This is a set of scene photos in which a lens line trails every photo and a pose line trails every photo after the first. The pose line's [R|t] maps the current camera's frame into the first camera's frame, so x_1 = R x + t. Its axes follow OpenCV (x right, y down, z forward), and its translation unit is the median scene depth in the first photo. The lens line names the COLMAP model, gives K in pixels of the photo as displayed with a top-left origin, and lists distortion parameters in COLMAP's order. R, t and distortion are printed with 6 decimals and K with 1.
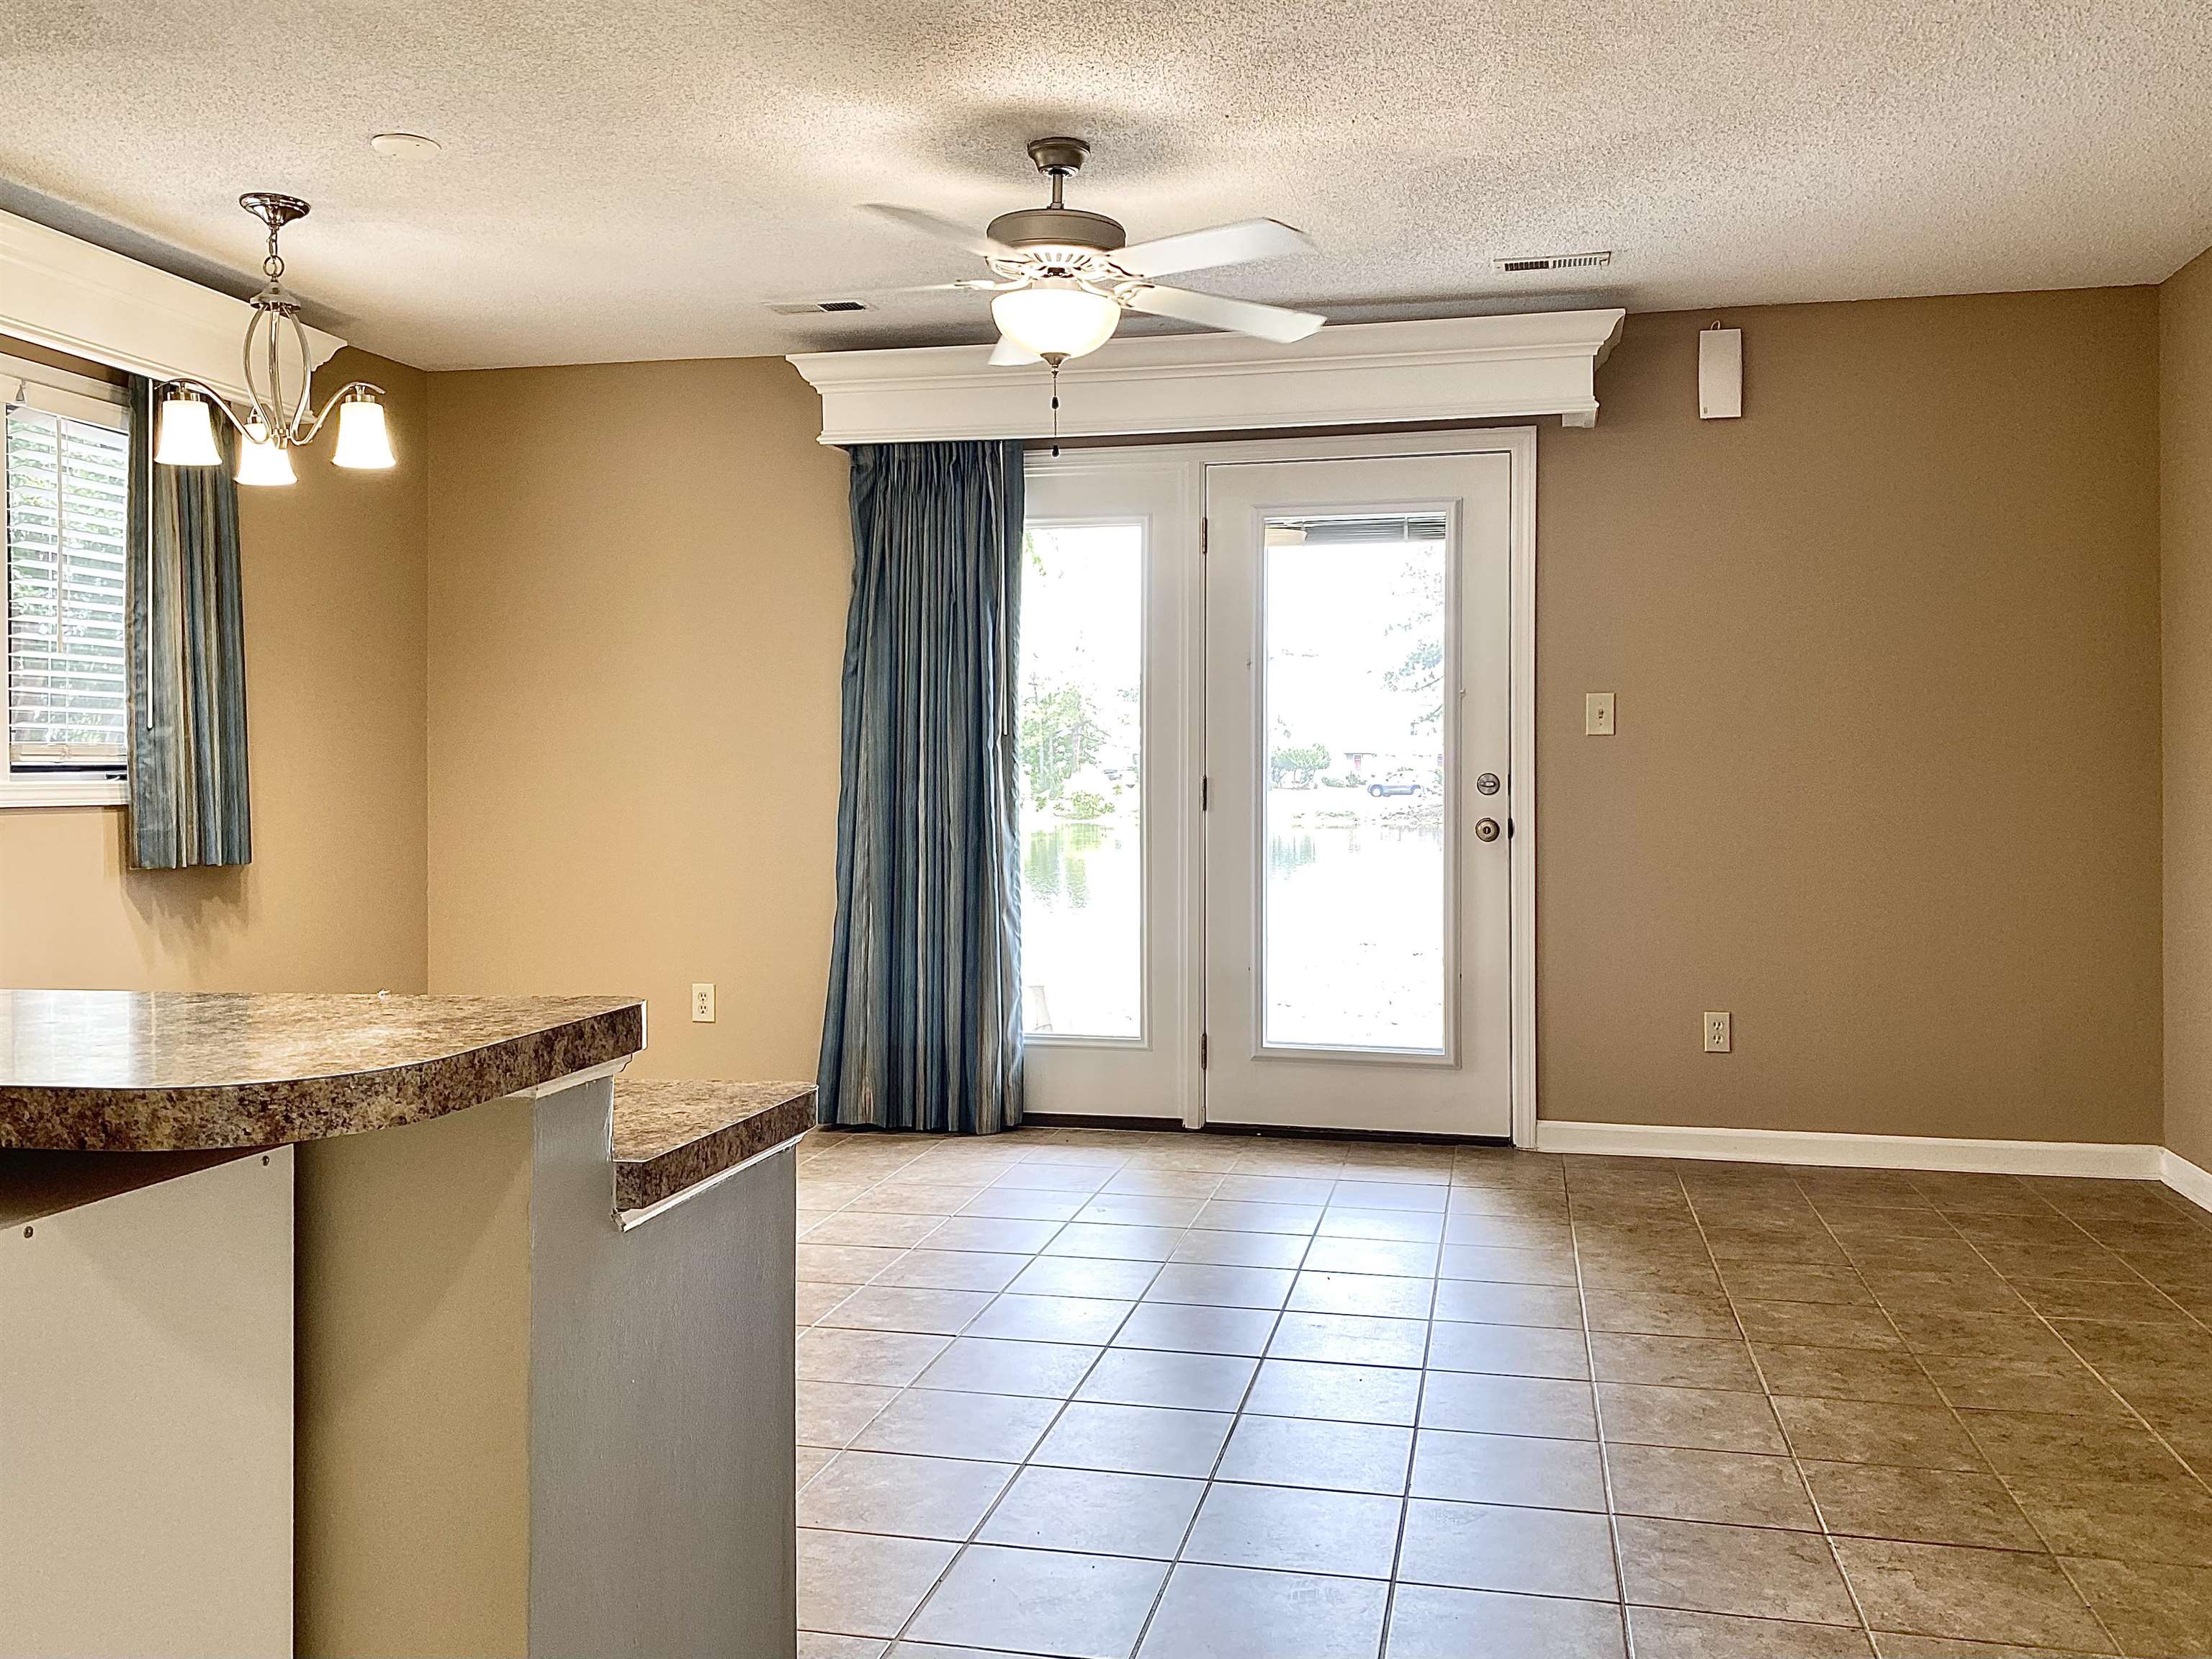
lens RADIAL K [[1807.7, 0, 1106.0], [0, 1807.7, 829.5], [0, 0, 1]] dist [0.000940, -0.000560]
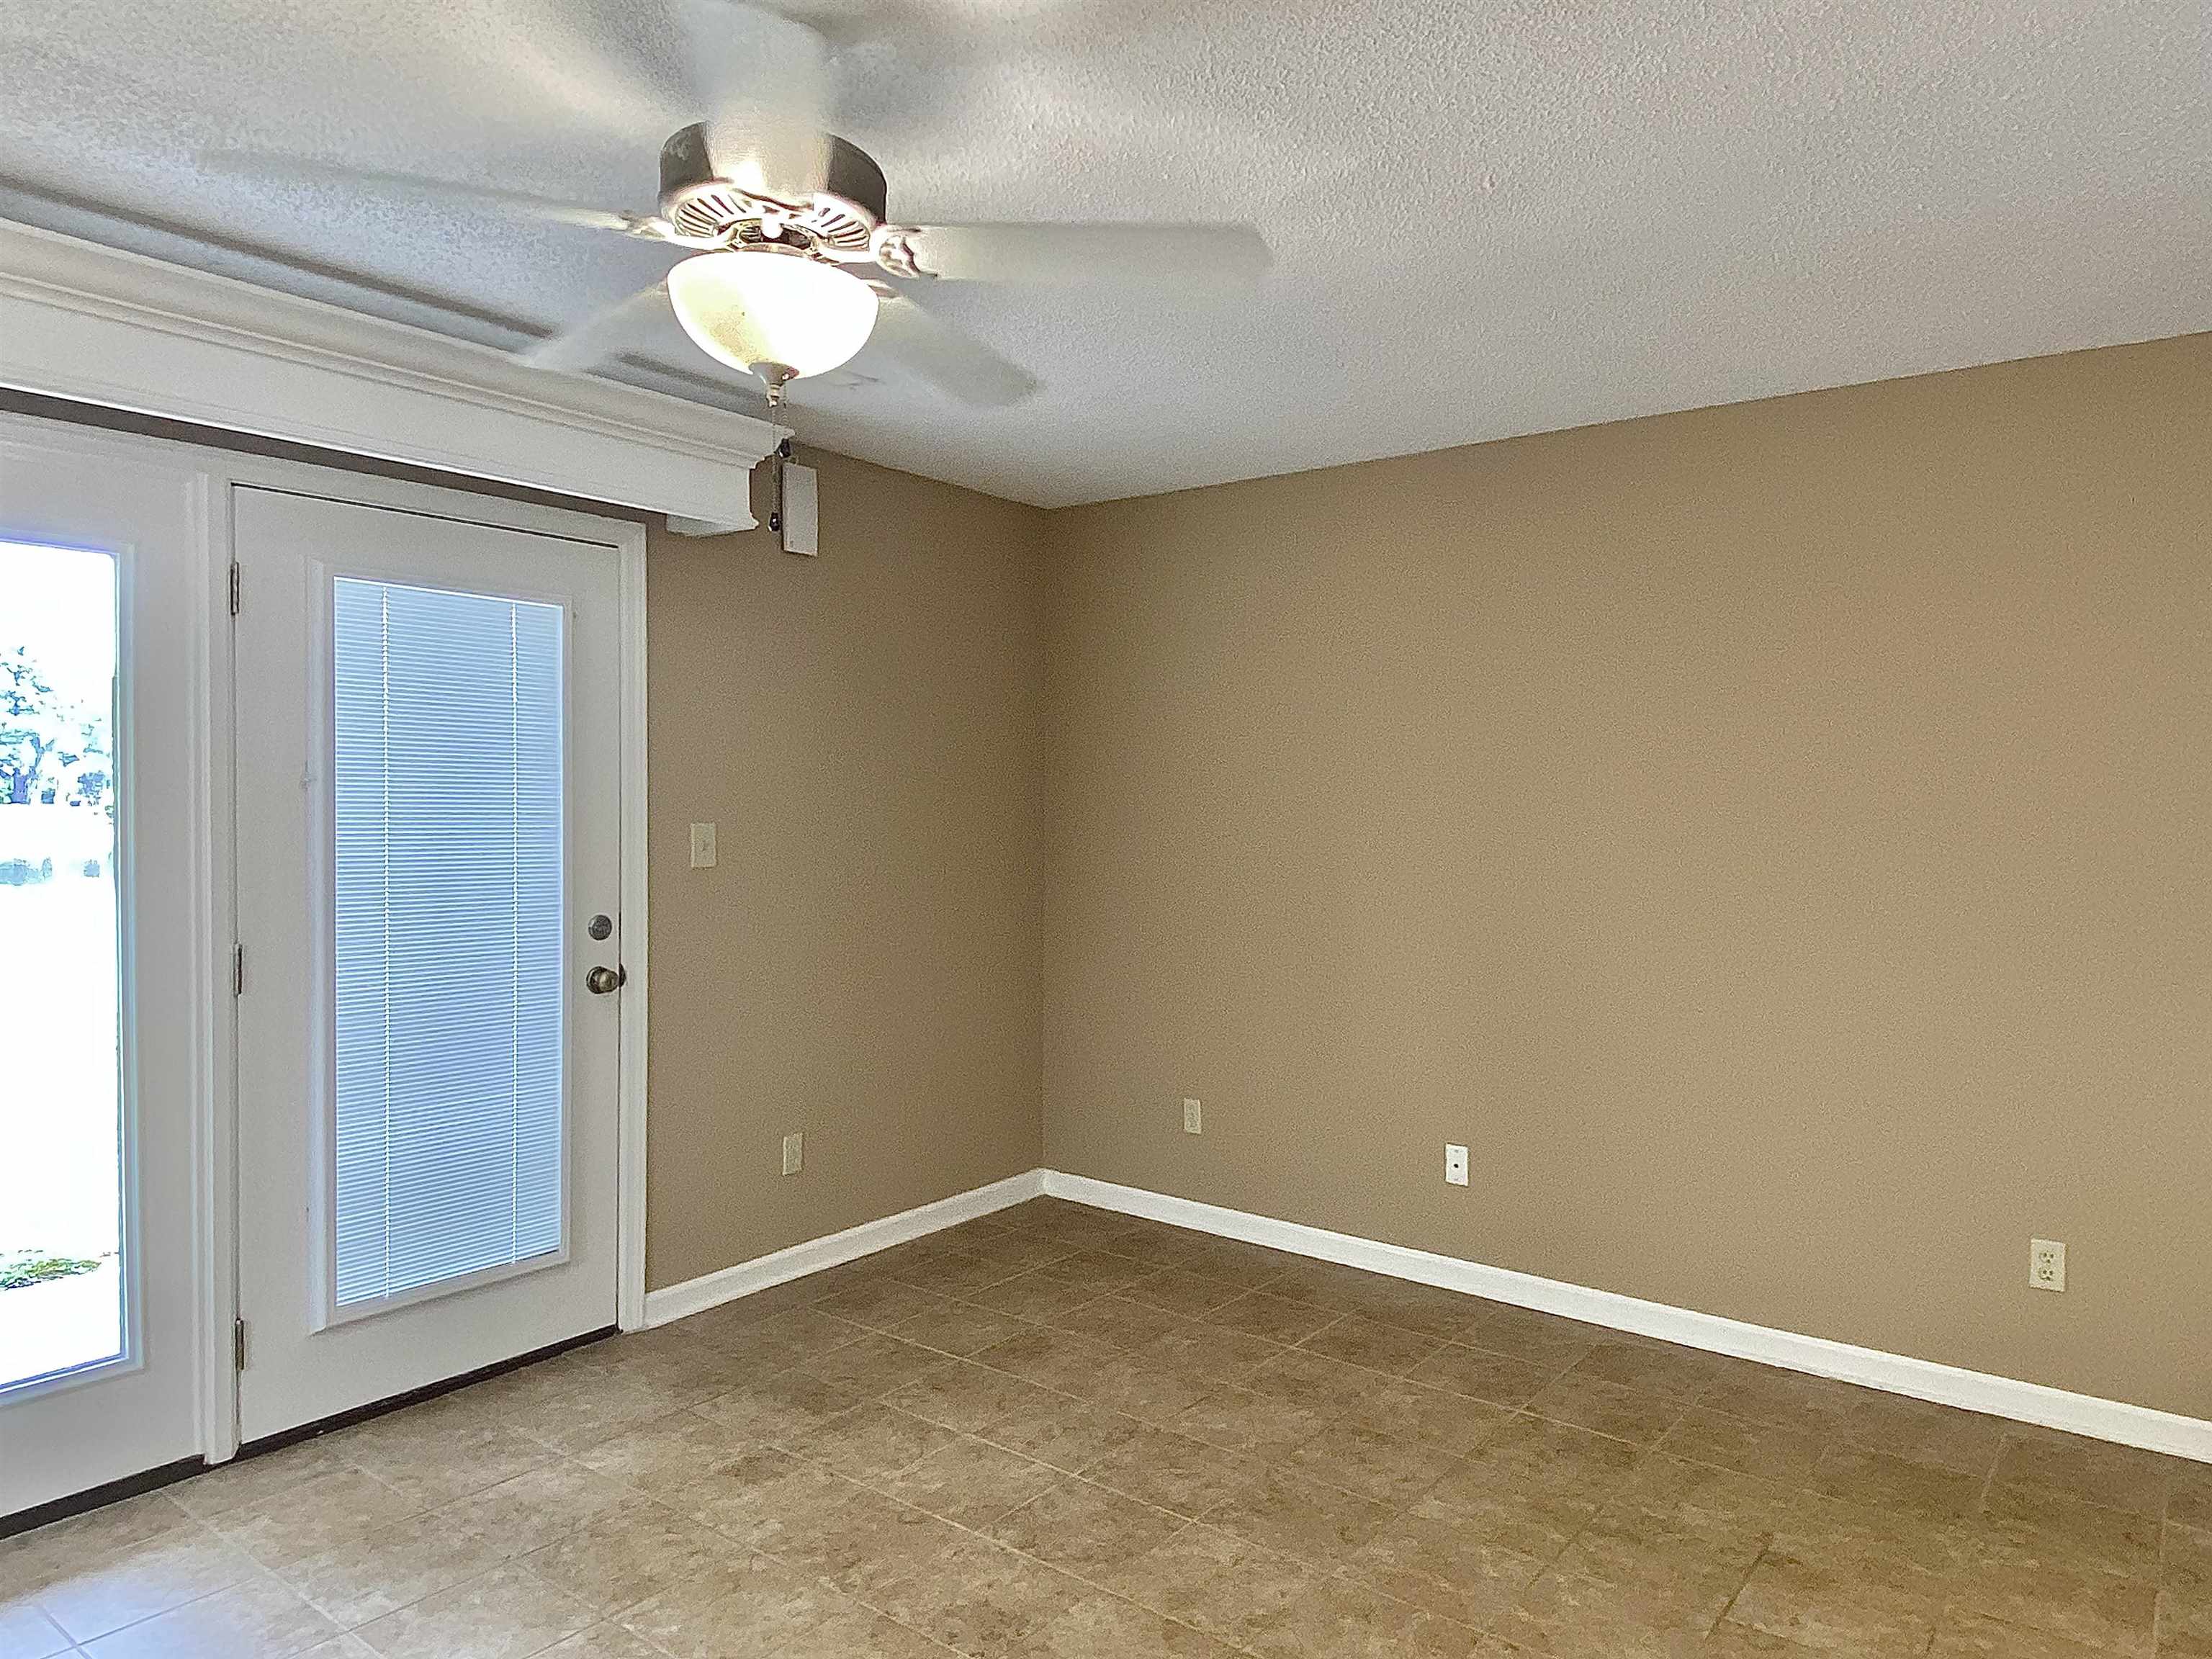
lens RADIAL K [[1409.0, 0, 1106.0], [0, 1409.0, 829.5], [0, 0, 1]] dist [-0.015578, -0.003475]
pose [[0.421230, -0.016621, 0.906801, -0.297639], [0.023304, 0.999700, 0.007498, -0.071852], [-0.906654, 0.017973, 0.421491, 0.496839]]
